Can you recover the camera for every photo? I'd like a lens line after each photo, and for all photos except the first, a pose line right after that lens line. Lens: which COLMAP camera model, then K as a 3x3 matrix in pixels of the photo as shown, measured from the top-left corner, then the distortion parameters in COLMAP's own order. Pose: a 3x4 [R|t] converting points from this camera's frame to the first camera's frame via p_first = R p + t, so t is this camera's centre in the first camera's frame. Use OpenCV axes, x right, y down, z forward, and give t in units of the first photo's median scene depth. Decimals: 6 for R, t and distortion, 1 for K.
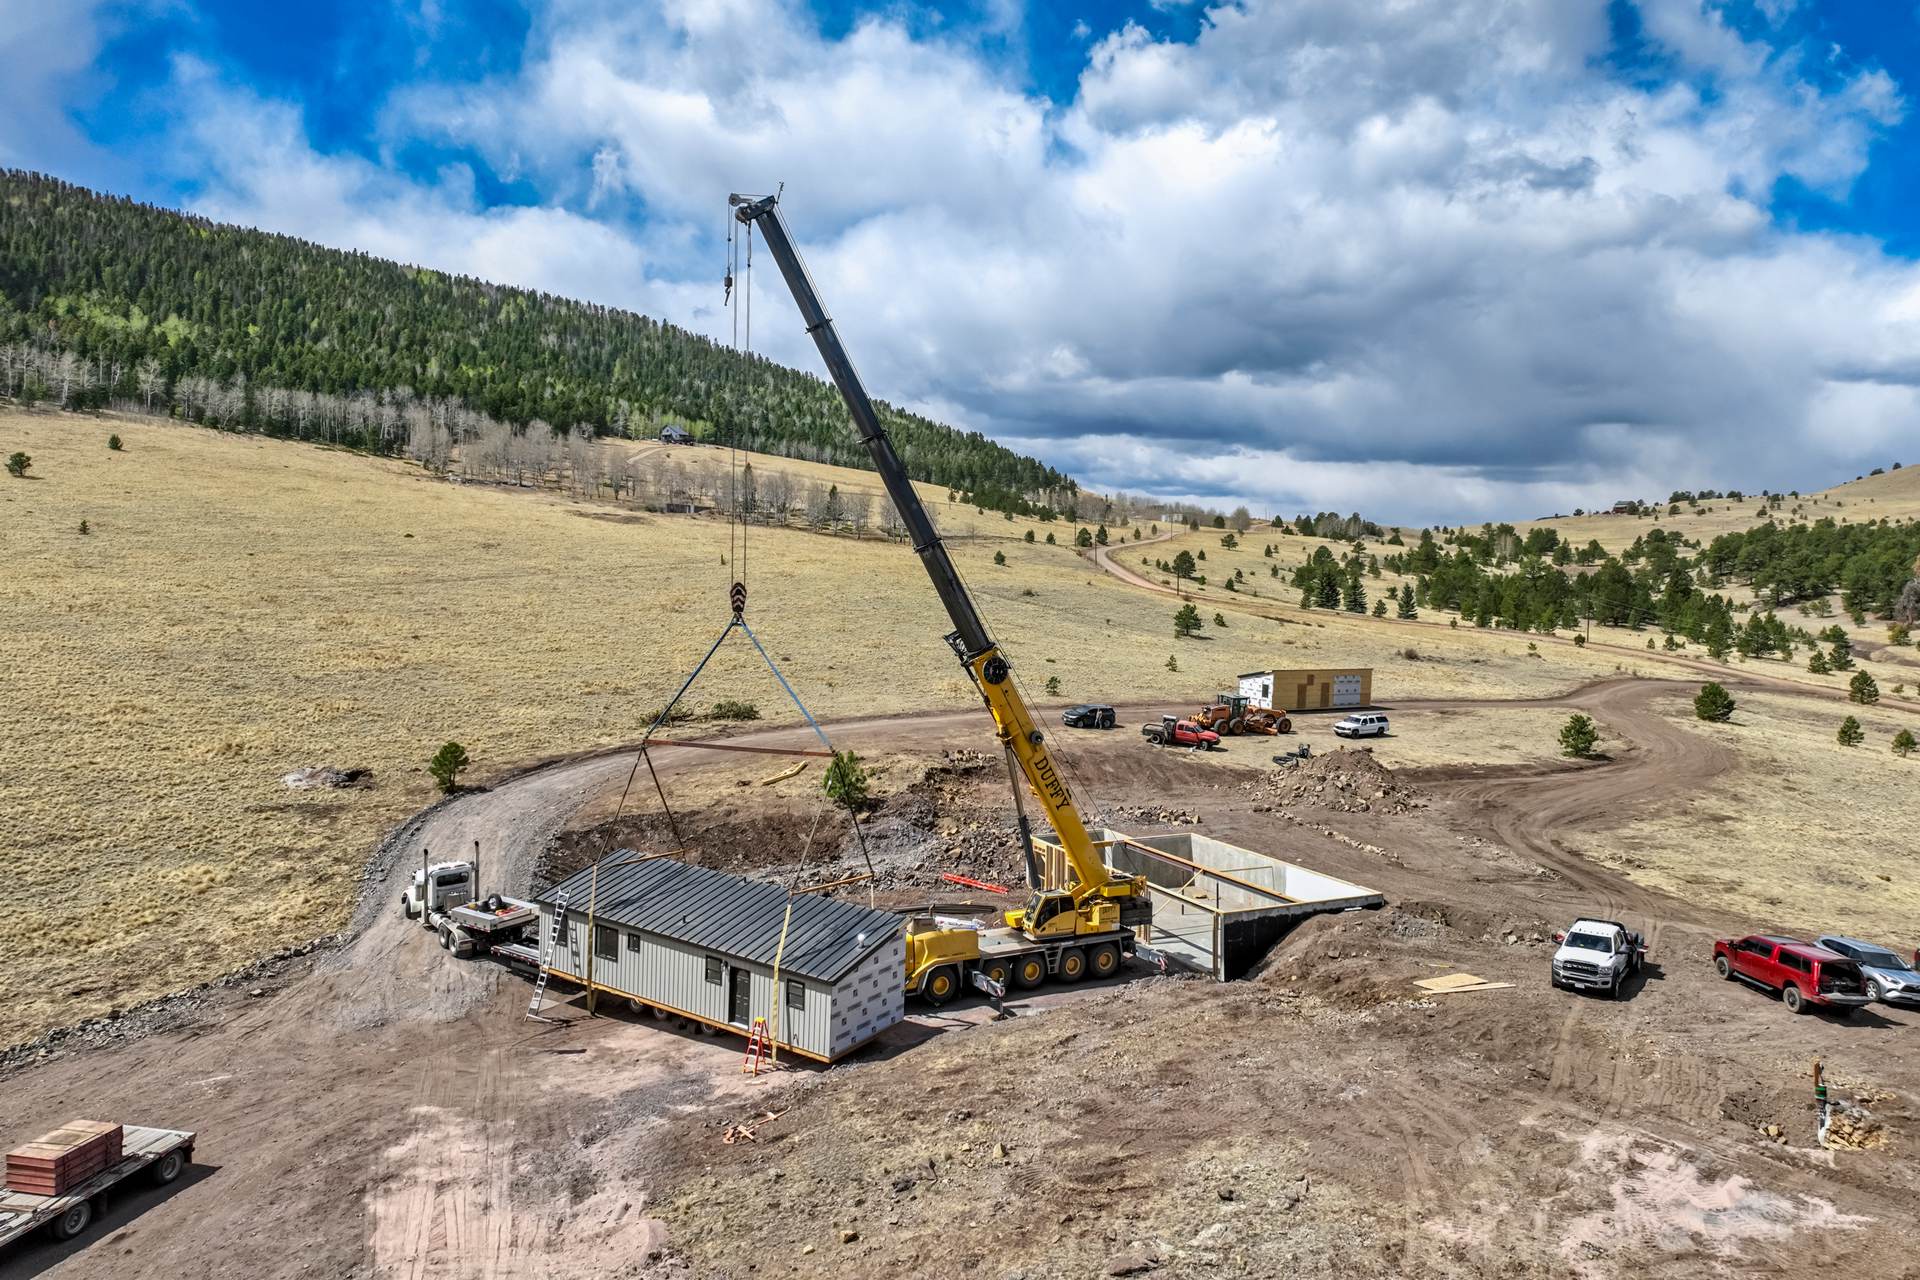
lens RADIAL K [[1339.3, 0, 964.6], [0, 1339.3, 563.3], [0, 0, 1]] dist [0.001198, 0.009153]
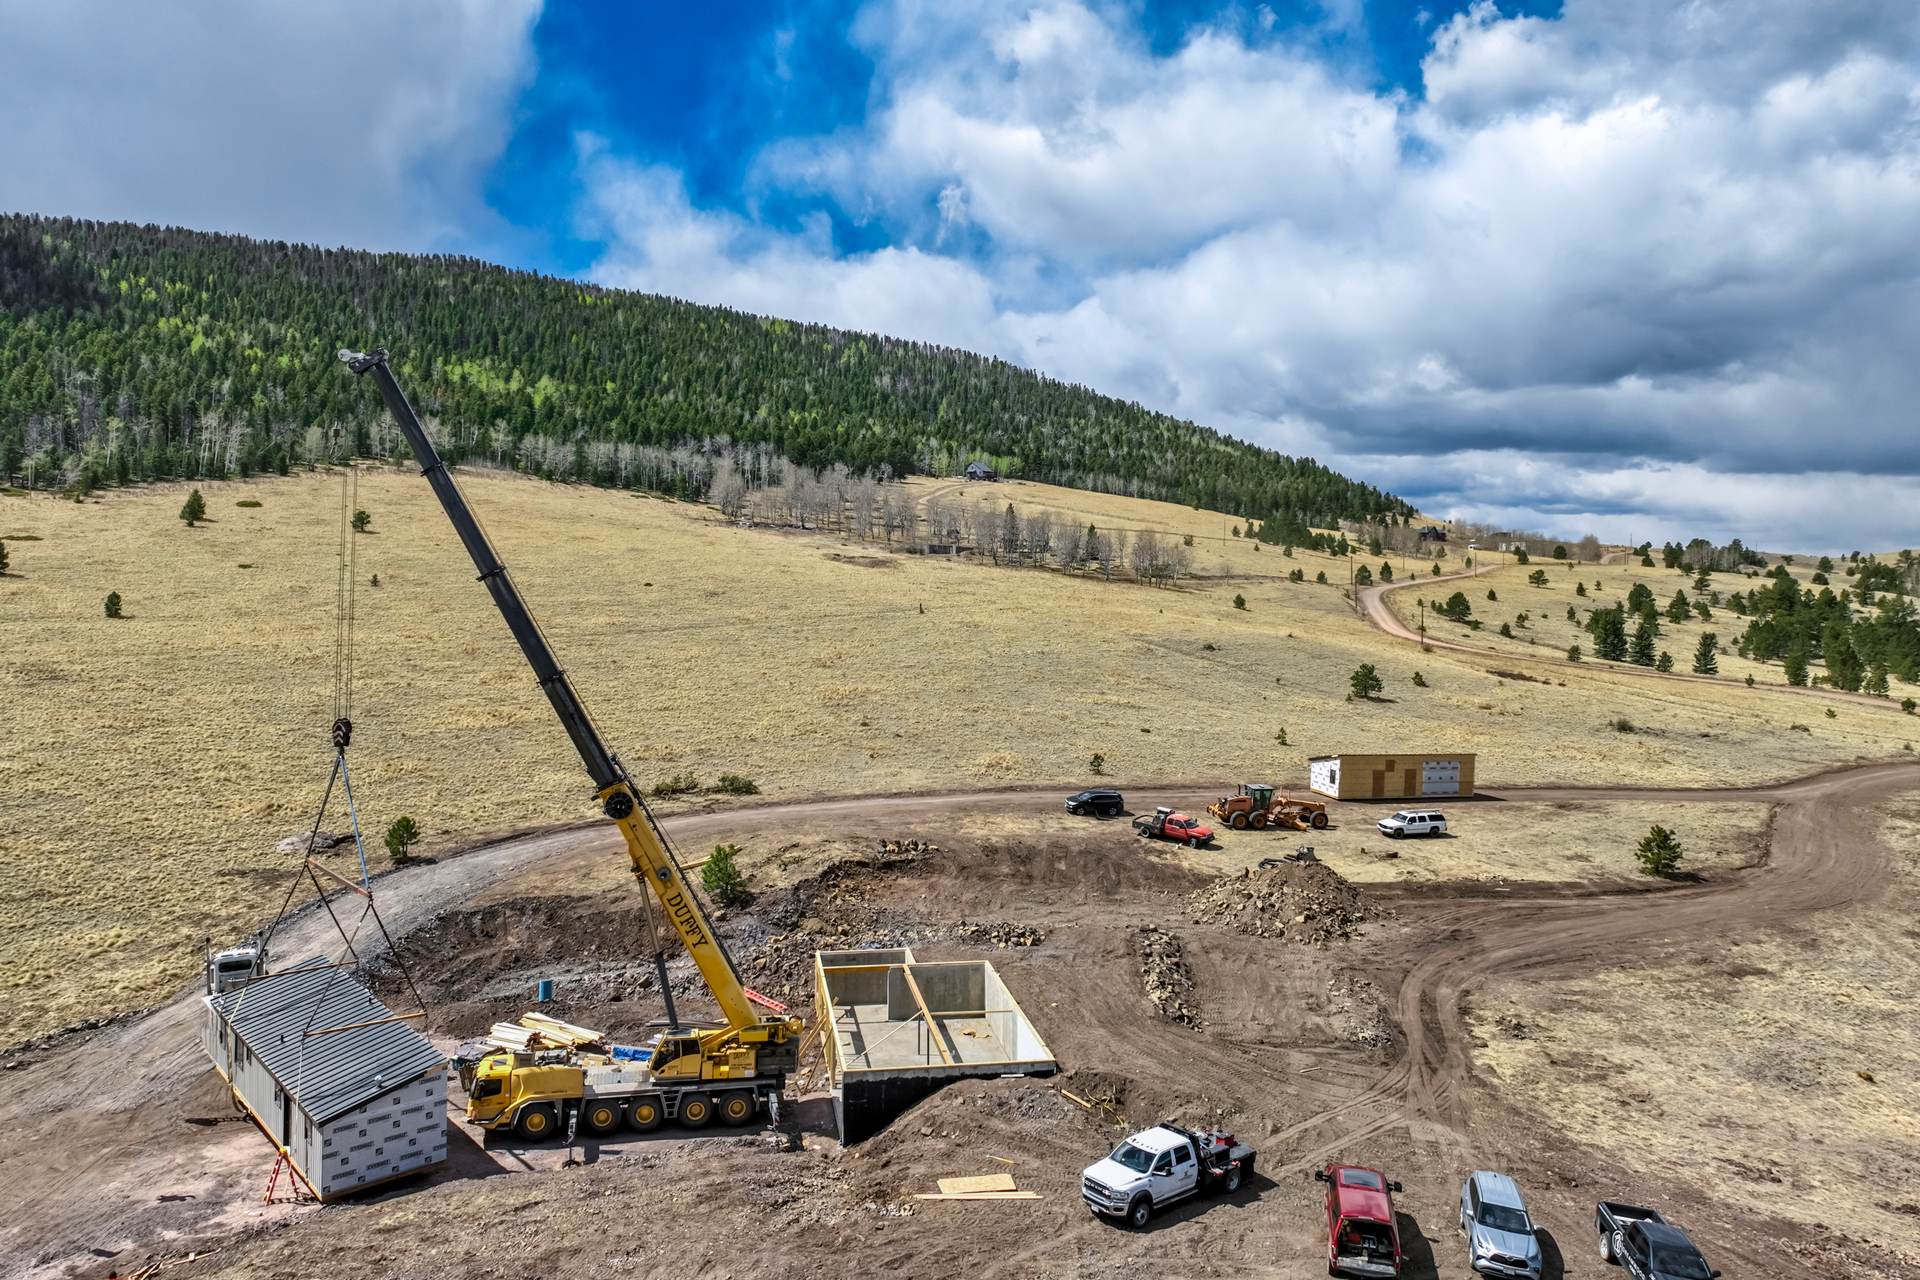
lens RADIAL K [[1335.4, 0, 963.8], [0, 1335.4, 564.2], [0, 0, 1]] dist [0.006557, 0.001333]
pose [[0.964429, -0.003340, -0.264322, 0.089095], [-0.001319, 0.999847, -0.017450, -0.013830], [0.264340, 0.017178, 0.964277, 0.017317]]
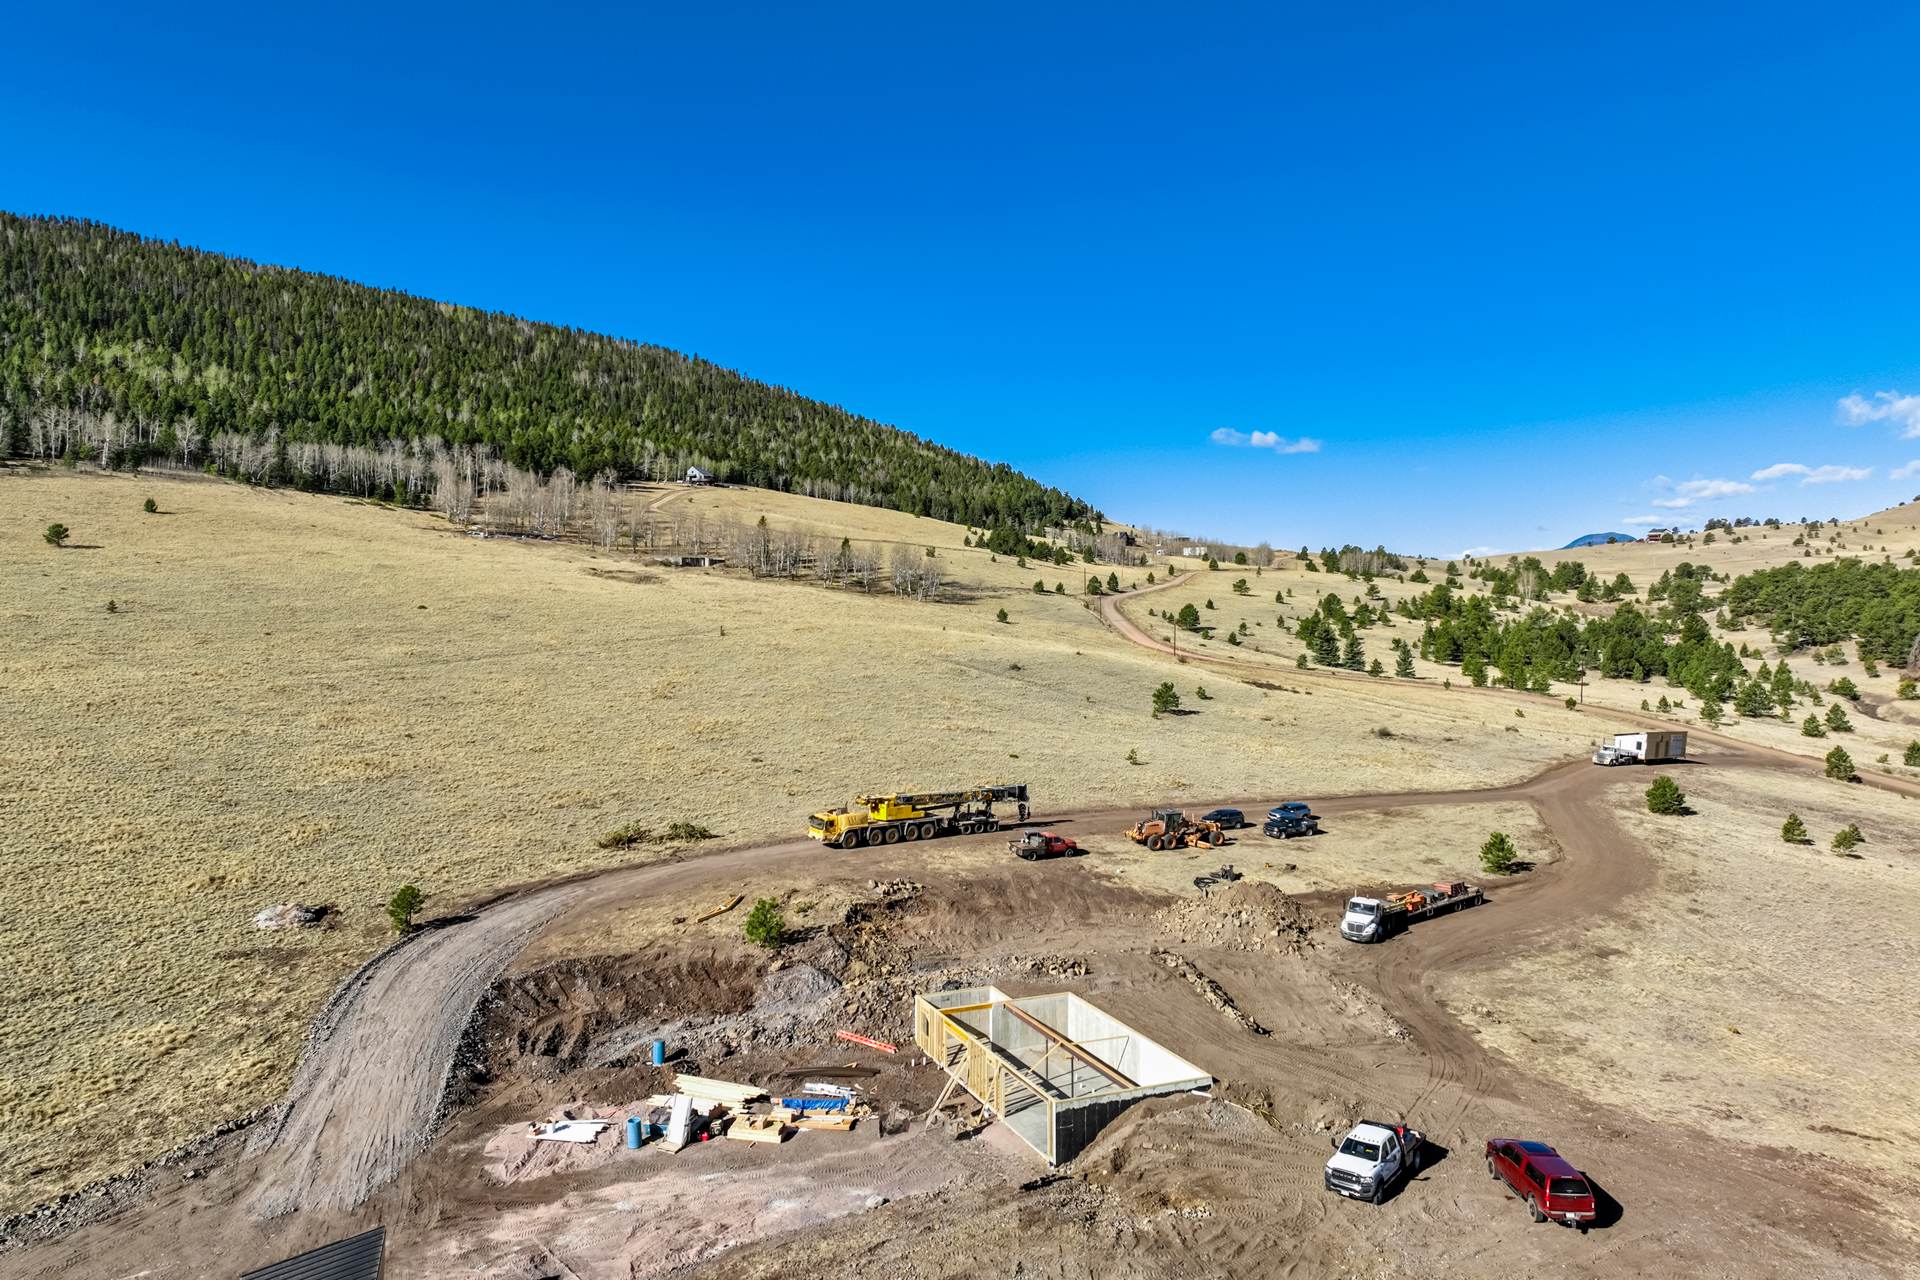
lens RADIAL K [[1339.3, 0, 964.6], [0, 1339.3, 563.3], [0, 0, 1]] dist [0.001198, 0.009153]
pose [[0.999622, -0.002774, -0.027357, 0.025346], [0.002360, 0.999882, -0.015157, -0.028428], [0.027396, 0.015087, 0.999511, -0.019791]]
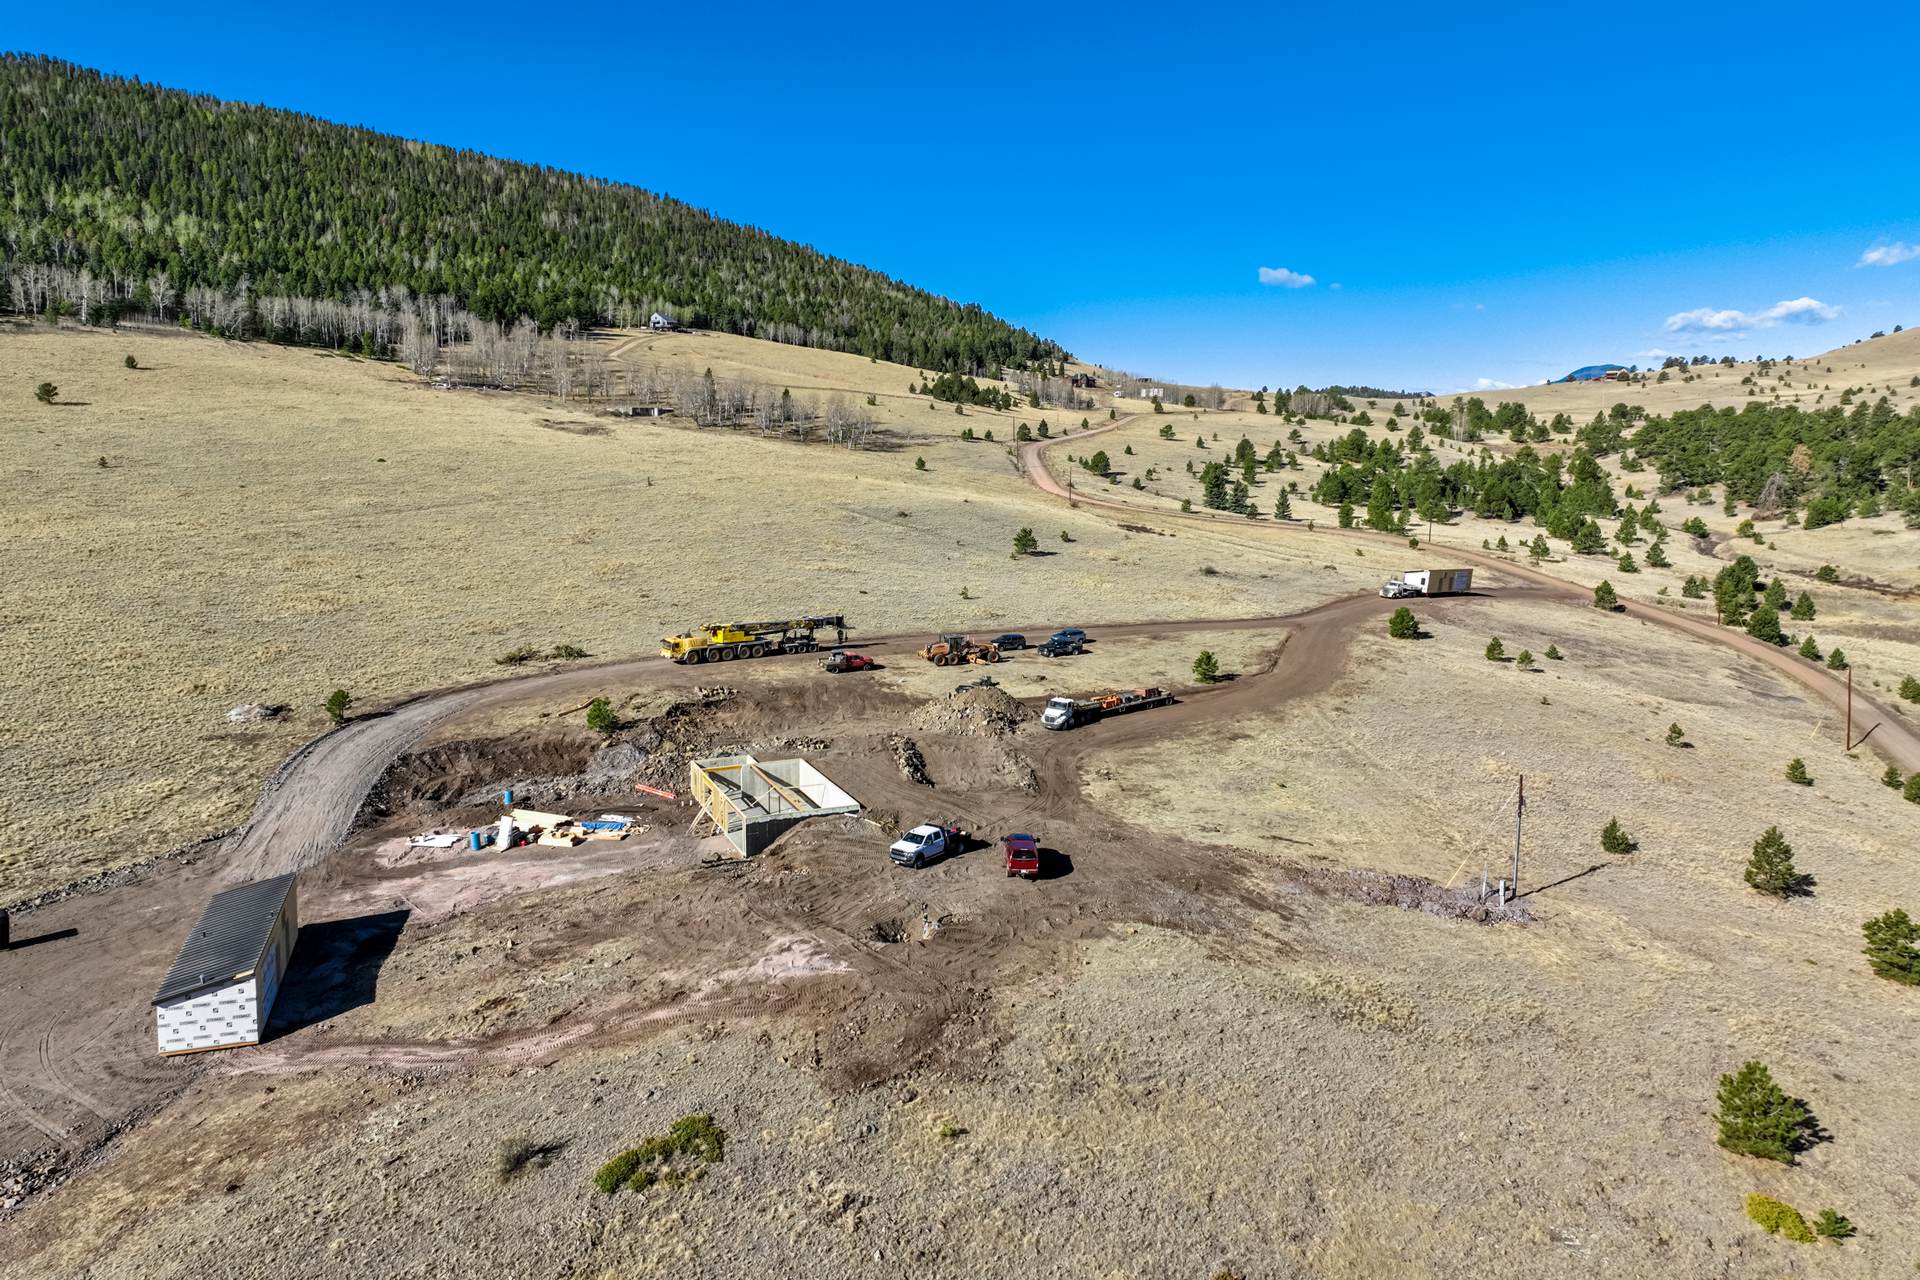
lens RADIAL K [[1331.2, 0, 962.4], [0, 1331.2, 567.0], [0, 0, 1]] dist [-0.002040, 0.012863]
pose [[0.999736, -0.001630, -0.022939, 0.086056], [0.004168, 0.993807, 0.111040, -0.041135], [0.022616, -0.111106, 0.993551, -0.108365]]
